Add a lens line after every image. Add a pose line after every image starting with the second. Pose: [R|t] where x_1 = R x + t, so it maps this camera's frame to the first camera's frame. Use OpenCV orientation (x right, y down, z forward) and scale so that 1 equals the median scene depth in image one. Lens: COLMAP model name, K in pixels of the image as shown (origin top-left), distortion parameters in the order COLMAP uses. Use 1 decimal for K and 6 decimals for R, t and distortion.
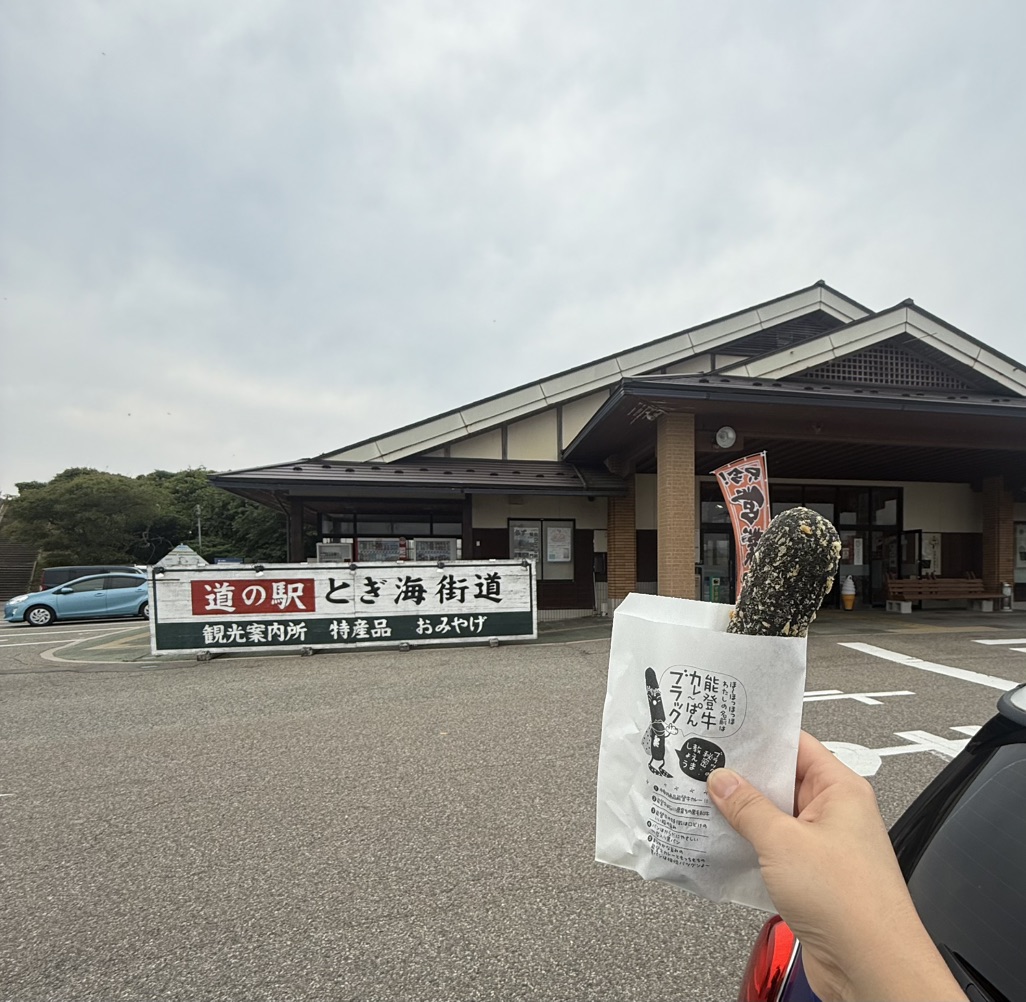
lens RADIAL K [[646.4, 0, 621.1], [0, 646.4, 605.5], [0, 0, 1]] dist [0.007244, -0.006424]
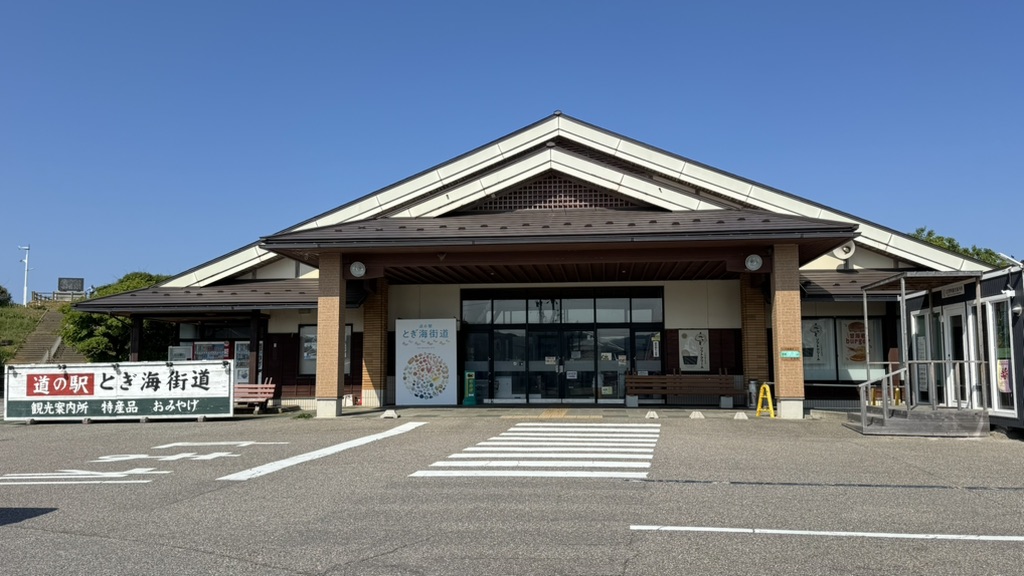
lens RADIAL K [[792.5, 0, 532.6], [0, 792.5, 301.5], [0, 0, 1]] dist [0.028256, -0.039850]
pose [[0.947411, -0.025667, -0.318988, 1.089984], [-0.015825, 0.991801, -0.126805, 0.012502], [0.319627, 0.125184, 0.939238, -0.453179]]
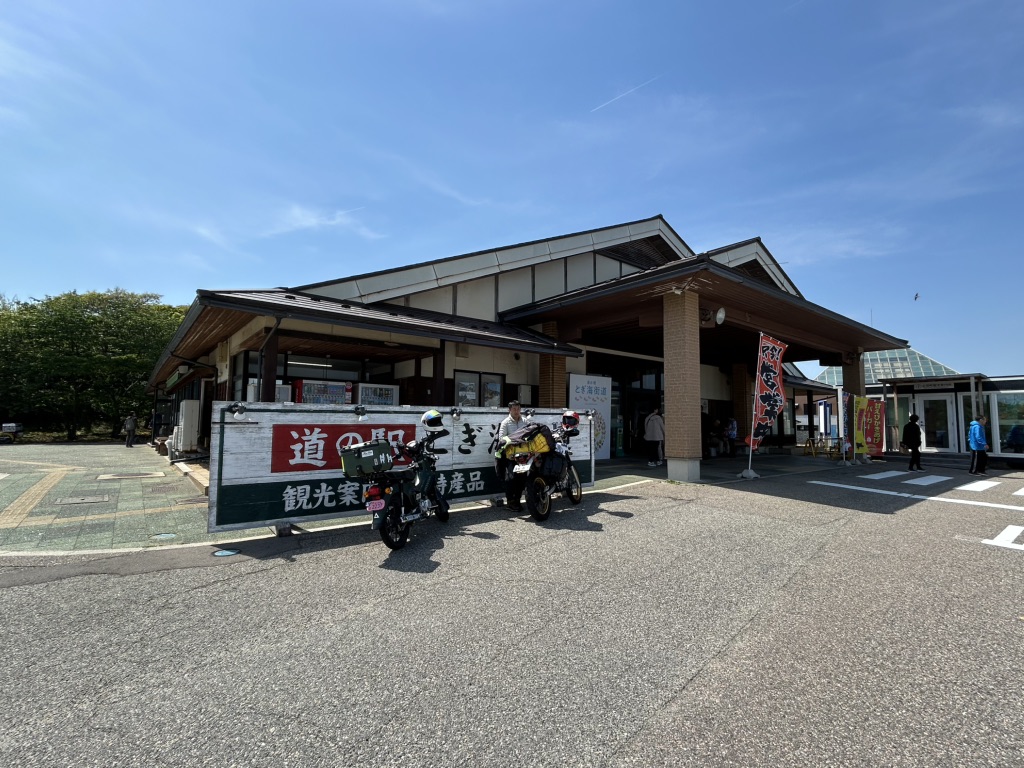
lens RADIAL K [[476.8, 0, 516.9], [0, 476.8, 408.6], [0, 0, 1]] dist [-0.003176, -0.000319]
pose [[0.905450, 0.030780, 0.423336, -0.599910], [0.003946, 0.996714, -0.080908, -0.011230], [-0.424435, 0.074929, 0.902353, 0.375832]]
